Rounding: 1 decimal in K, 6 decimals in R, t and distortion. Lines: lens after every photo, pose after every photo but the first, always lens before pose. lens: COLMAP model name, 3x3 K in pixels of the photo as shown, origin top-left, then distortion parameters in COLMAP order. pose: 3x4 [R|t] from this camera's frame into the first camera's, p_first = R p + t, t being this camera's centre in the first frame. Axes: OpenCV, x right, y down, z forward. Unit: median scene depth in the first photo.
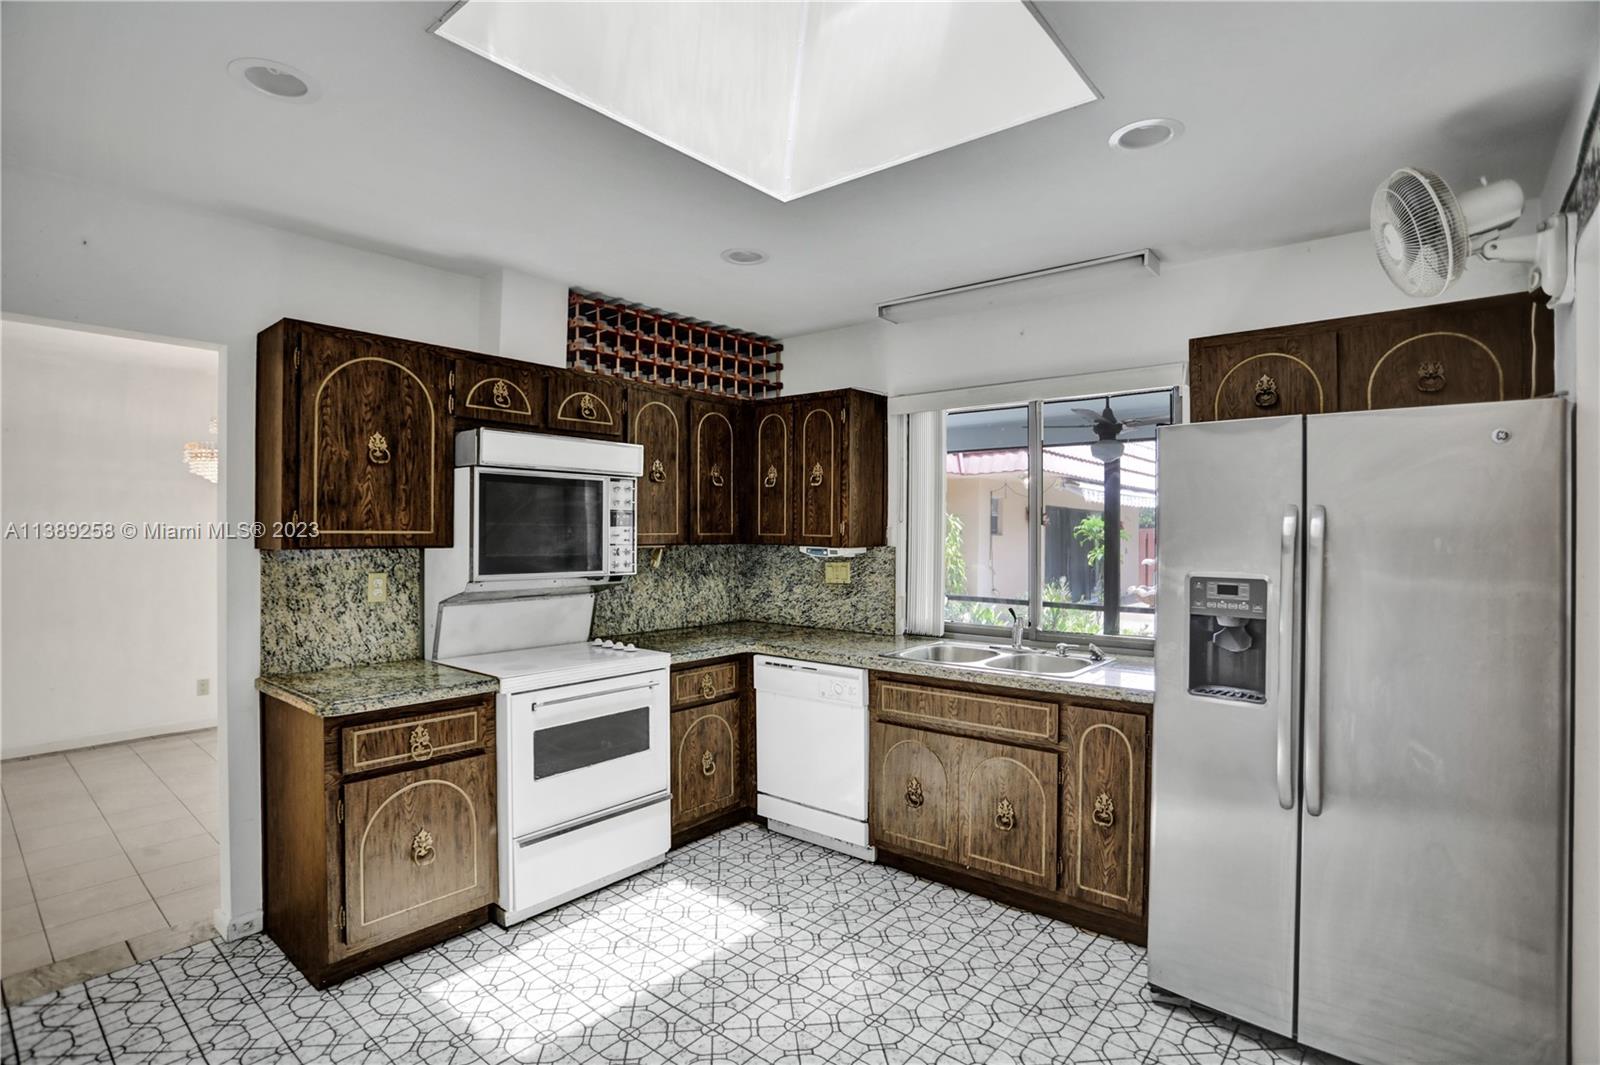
lens RADIAL K [[779.6, 0, 787.0], [0, 779.6, 524.7], [0, 0, 1]] dist [-0.057042, 0.020517]
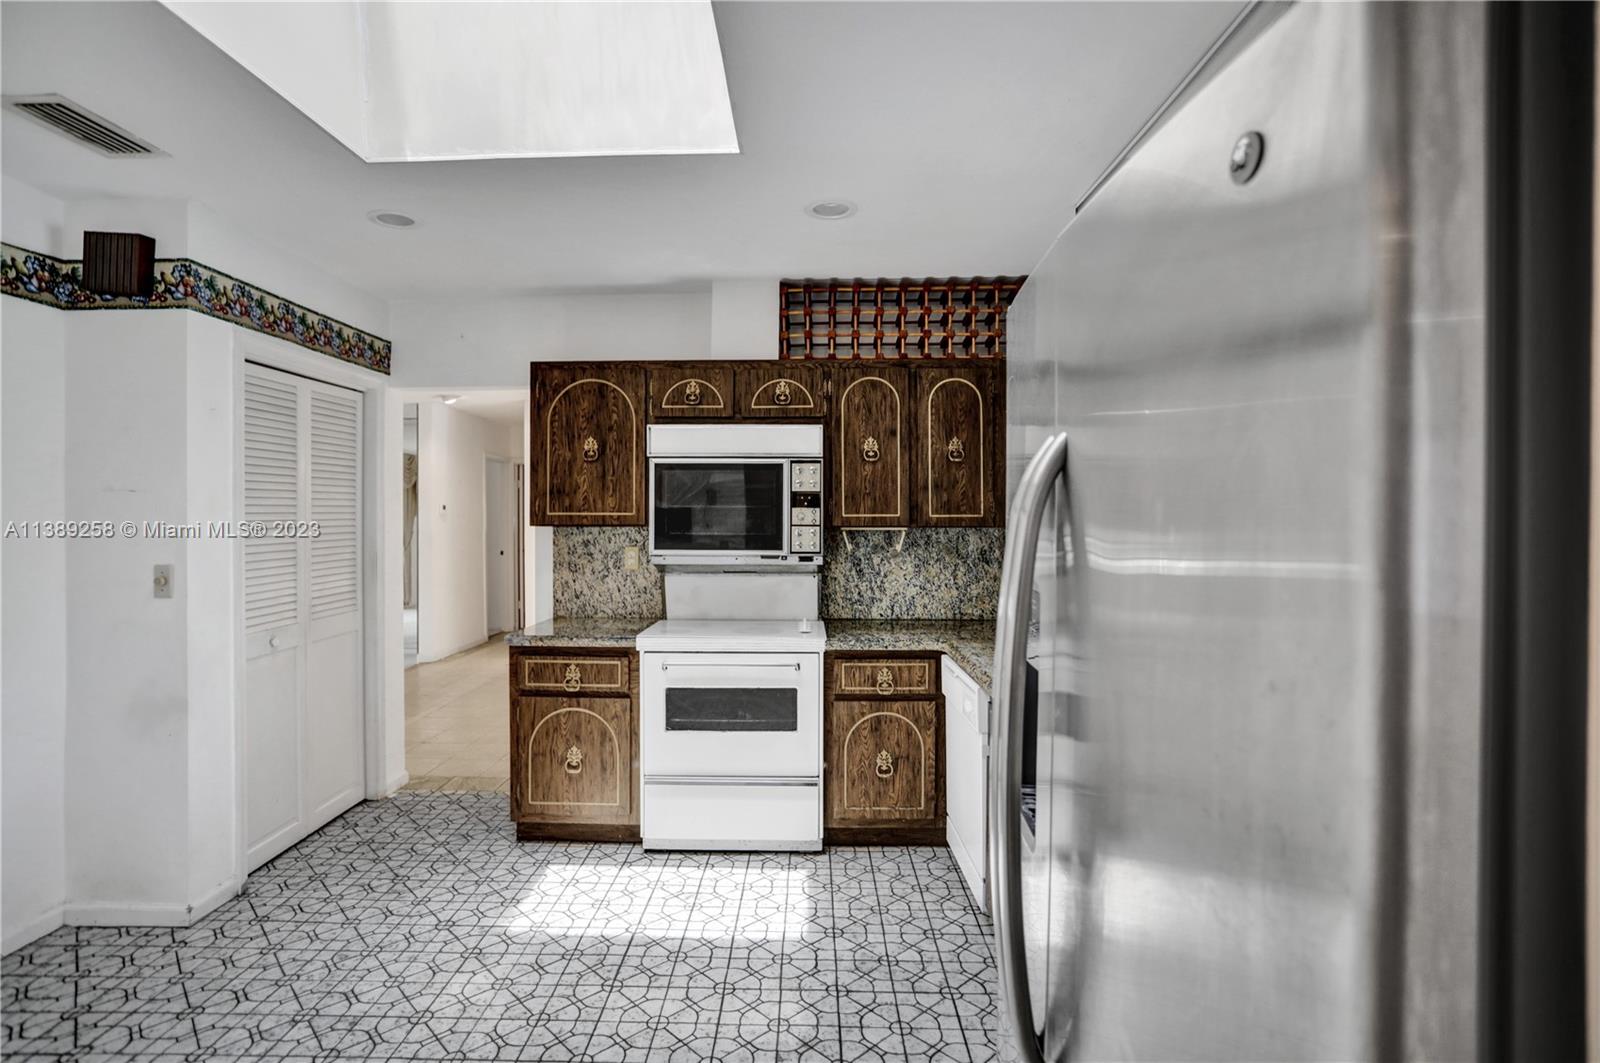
lens RADIAL K [[779.6, 0, 769.8], [0, 779.6, 524.7], [0, 0, 1]] dist [-0.057042, 0.020517]
pose [[0.624311, 0.003878, -0.781166, 0.639518], [0.007645, 0.999909, 0.011073, 0.014972], [0.781138, -0.012886, 0.624225, 0.392494]]
